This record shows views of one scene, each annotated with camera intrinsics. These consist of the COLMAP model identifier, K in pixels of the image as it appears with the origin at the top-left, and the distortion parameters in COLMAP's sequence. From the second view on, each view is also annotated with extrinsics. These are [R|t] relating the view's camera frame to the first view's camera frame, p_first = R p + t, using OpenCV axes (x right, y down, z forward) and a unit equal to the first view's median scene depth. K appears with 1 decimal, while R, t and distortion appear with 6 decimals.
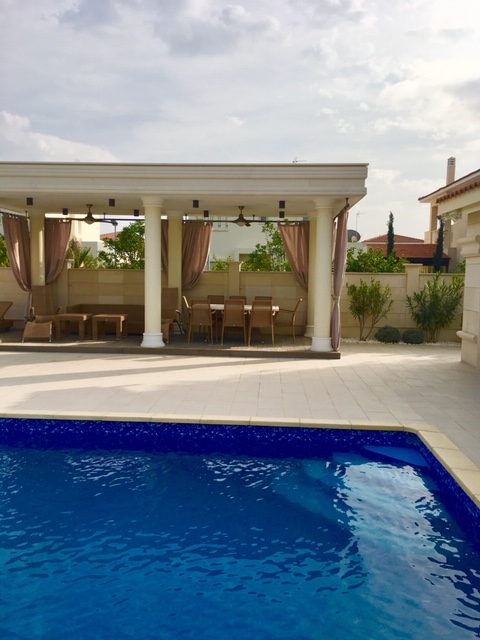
lens RADIAL K [[545.6, 0, 241.1], [0, 545.6, 315.3], [0, 0, 1]] dist [0.088256, -0.120105]
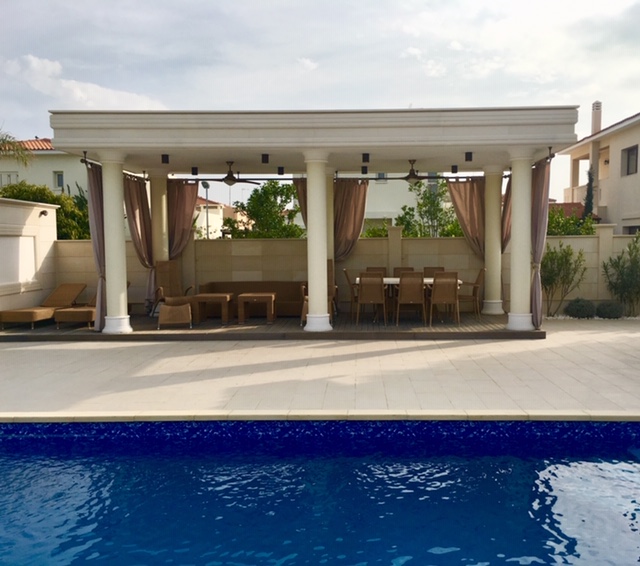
lens RADIAL K [[636.1, 0, 320.4], [0, 636.1, 297.4], [0, 0, 1]] dist [0.087676, -0.134748]
pose [[0.998392, -0.027044, 0.049811, -0.185810], [0.026660, 0.999610, 0.008355, -0.000930], [-0.050017, -0.007014, 0.998724, 0.026366]]
